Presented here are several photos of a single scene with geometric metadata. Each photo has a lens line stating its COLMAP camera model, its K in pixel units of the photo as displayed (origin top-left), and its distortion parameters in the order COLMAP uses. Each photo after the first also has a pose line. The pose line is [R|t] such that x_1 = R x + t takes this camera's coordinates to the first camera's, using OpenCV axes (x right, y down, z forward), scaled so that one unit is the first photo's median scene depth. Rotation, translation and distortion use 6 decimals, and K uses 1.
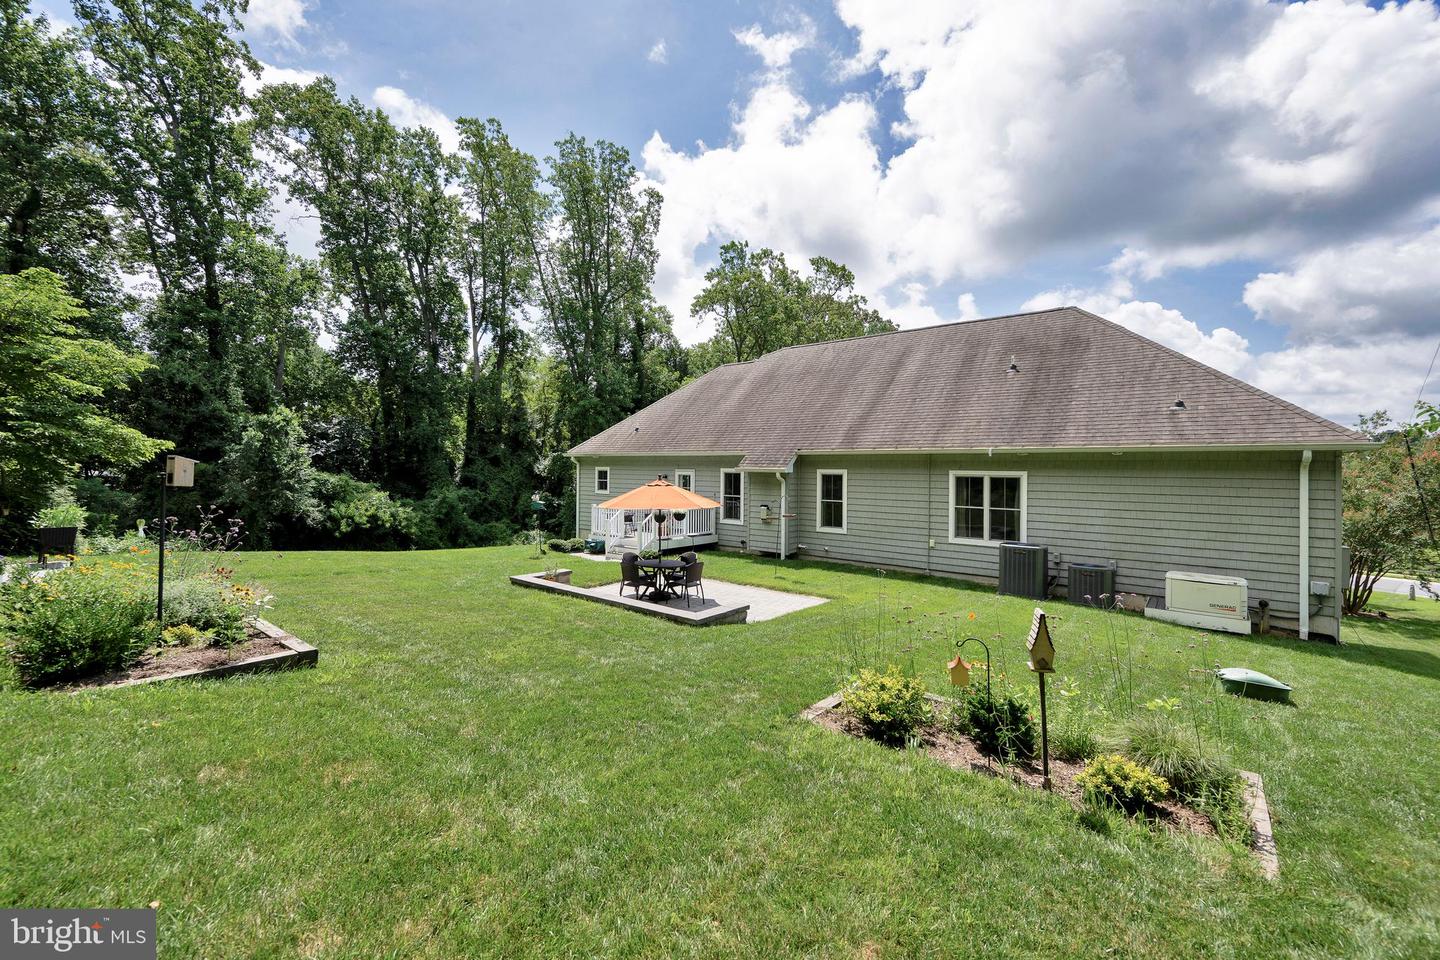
lens RADIAL K [[581.0, 0, 721.3], [0, 581.0, 472.6], [0, 0, 1]] dist [-0.001817, -0.000162]
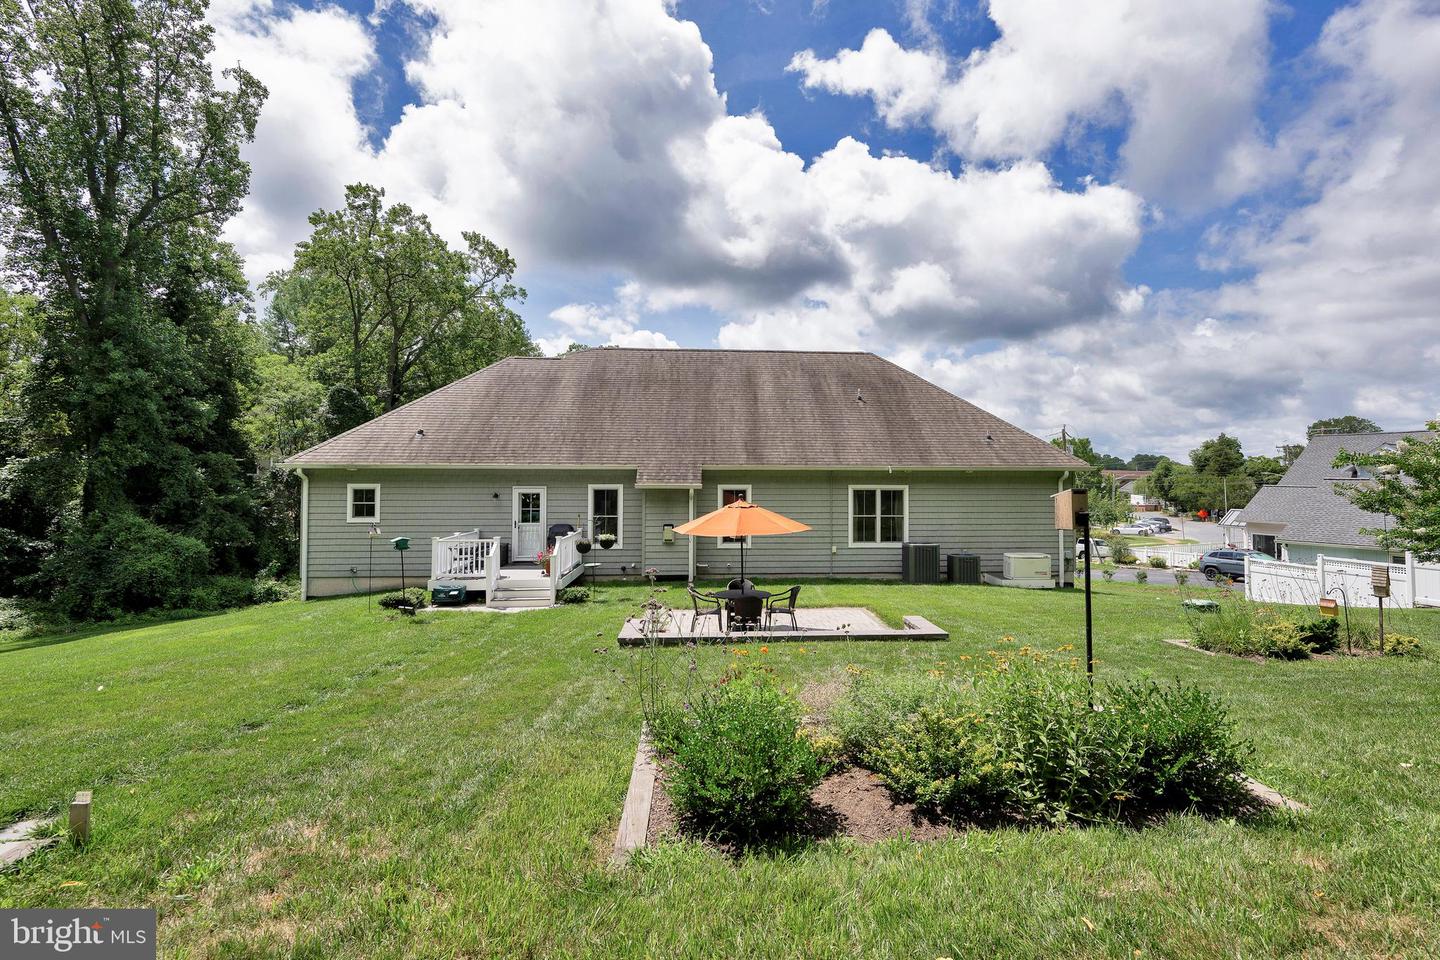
lens RADIAL K [[632.4, 0, 720.2], [0, 632.4, 480.6], [0, 0, 1]] dist [0.001771, 0.000304]
pose [[0.740908, -0.009132, 0.671544, -0.614956], [0.010649, 0.999942, 0.001849, -0.016757], [-0.671522, 0.005781, 0.740962, 0.232200]]
